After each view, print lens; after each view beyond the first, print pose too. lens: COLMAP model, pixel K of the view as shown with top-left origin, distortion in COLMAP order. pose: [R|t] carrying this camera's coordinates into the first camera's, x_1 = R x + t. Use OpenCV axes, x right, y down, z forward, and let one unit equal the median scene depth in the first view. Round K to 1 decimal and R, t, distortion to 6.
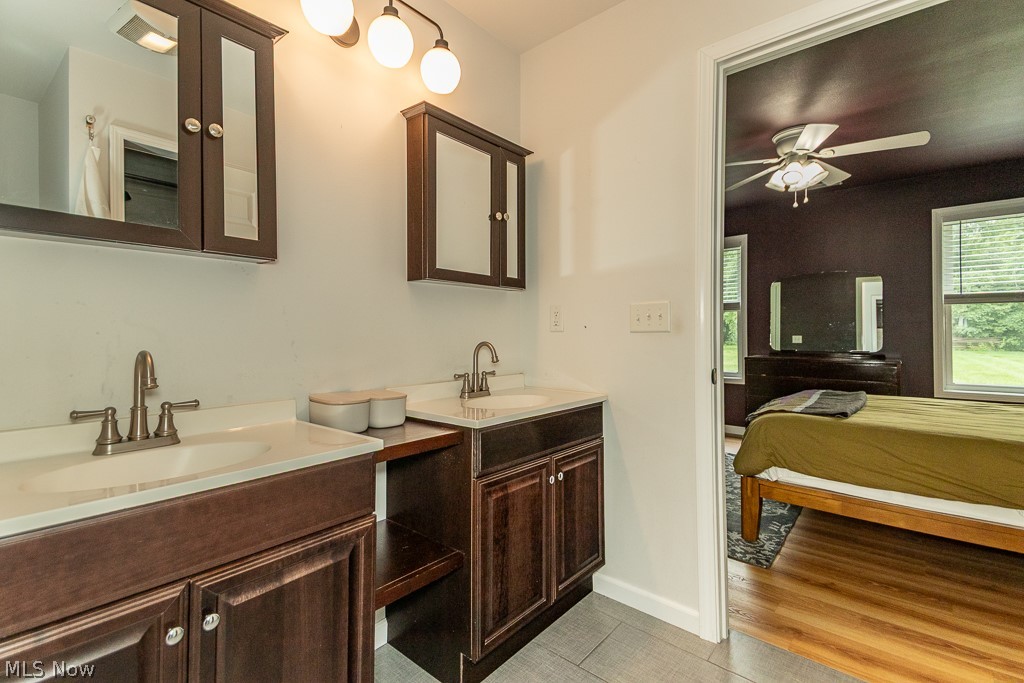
lens RADIAL K [[473.5, 0, 500.1], [0, 473.5, 341.9], [0, 0, 1]] dist [0.000612, -0.000068]
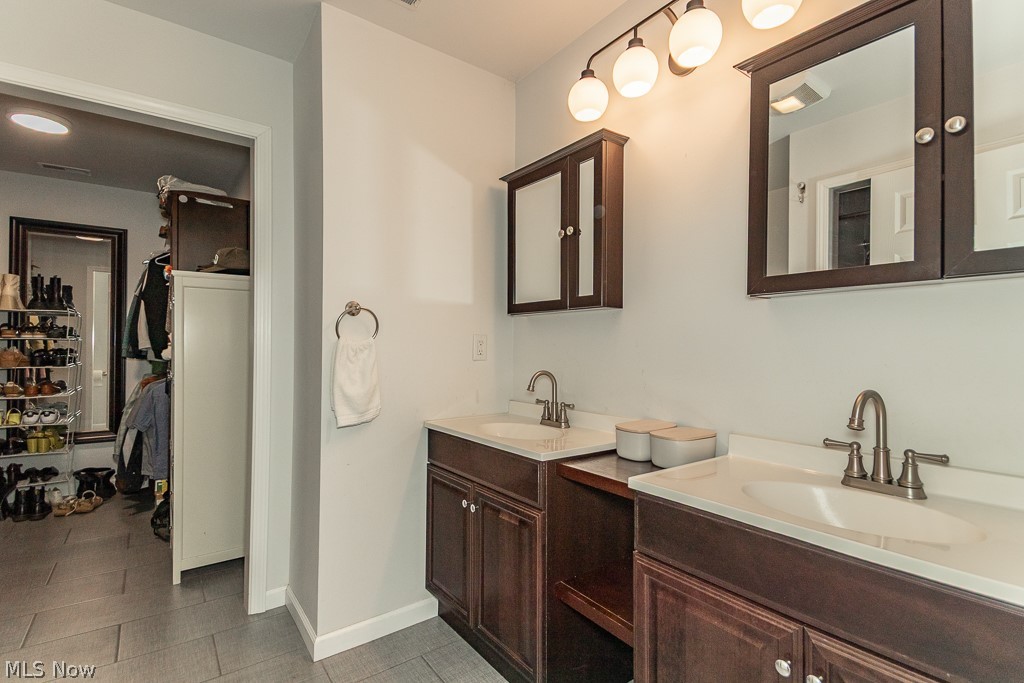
lens RADIAL K [[467.7, 0, 511.8], [0, 467.7, 347.8], [0, 0, 1]] dist [0.037590, -0.001002]
pose [[-0.197618, -0.027699, -0.979888, 0.585517], [-0.056761, 0.998247, -0.016770, -0.014864], [0.978634, 0.052306, -0.198844, 0.715399]]
